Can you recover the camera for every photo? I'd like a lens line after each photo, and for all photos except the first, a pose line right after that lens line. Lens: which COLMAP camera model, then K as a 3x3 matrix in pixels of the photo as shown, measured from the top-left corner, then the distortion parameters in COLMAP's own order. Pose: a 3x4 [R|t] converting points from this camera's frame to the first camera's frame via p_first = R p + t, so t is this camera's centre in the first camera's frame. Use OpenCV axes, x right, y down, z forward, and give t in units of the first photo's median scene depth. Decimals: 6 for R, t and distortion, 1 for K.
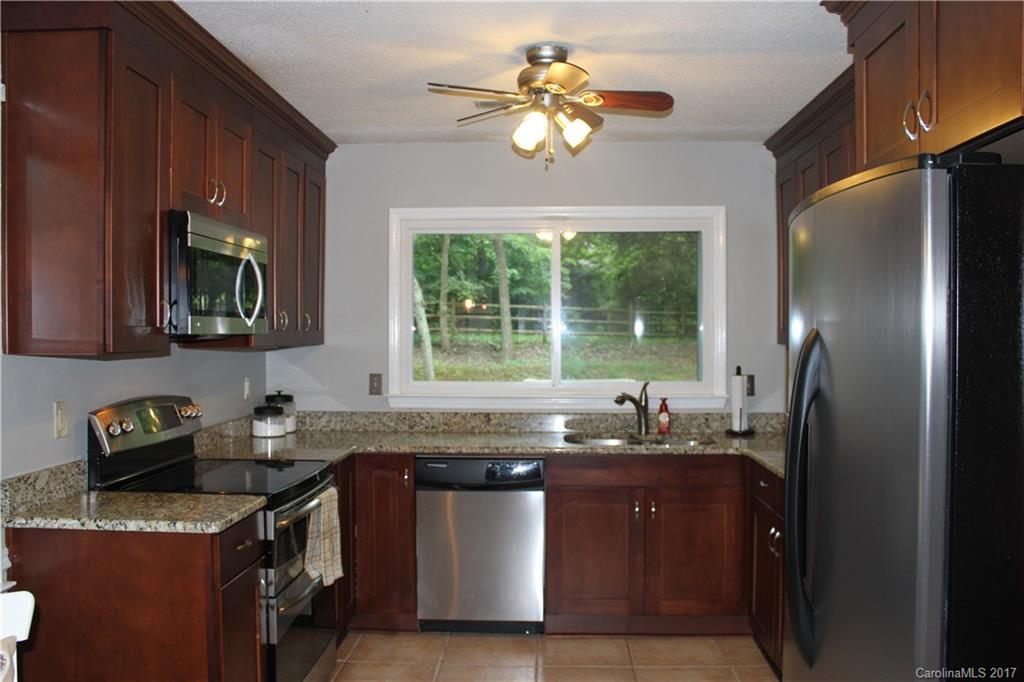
lens RADIAL K [[861.7, 0, 514.5], [0, 861.7, 341.6], [0, 0, 1]] dist [-0.061713, 0.013909]
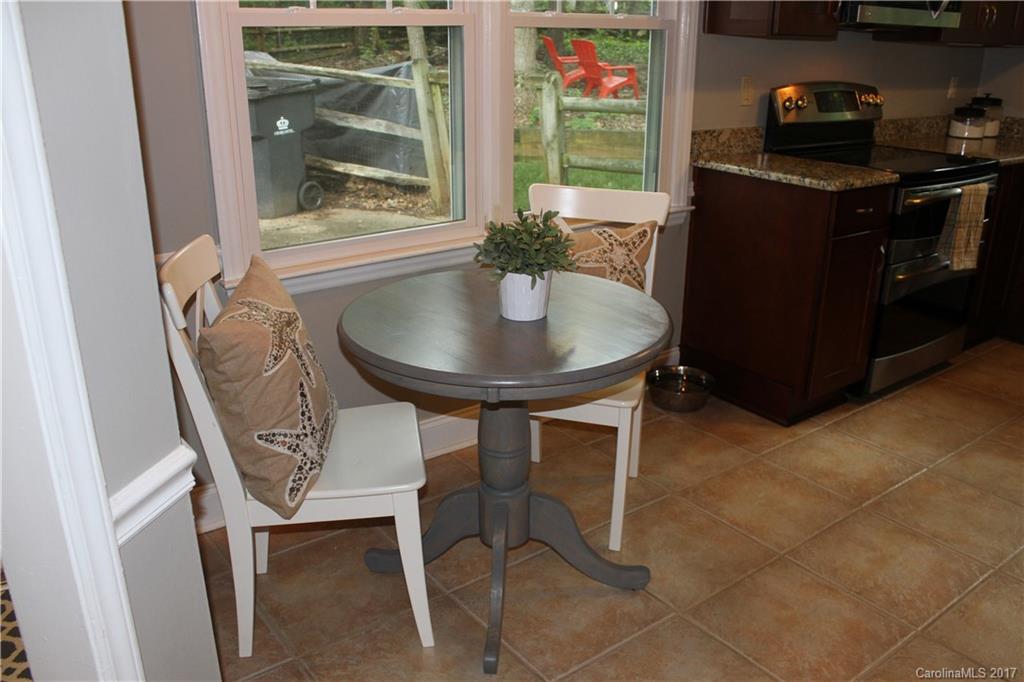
lens RADIAL K [[861.7, 0, 512.3], [0, 861.7, 342.2], [0, 0, 1]] dist [-0.061713, 0.013909]
pose [[0.633318, 0.266910, -0.726407, 0.255039], [-0.022139, 0.944506, 0.327746, 0.034863], [0.773575, -0.191486, 0.604082, -0.106547]]
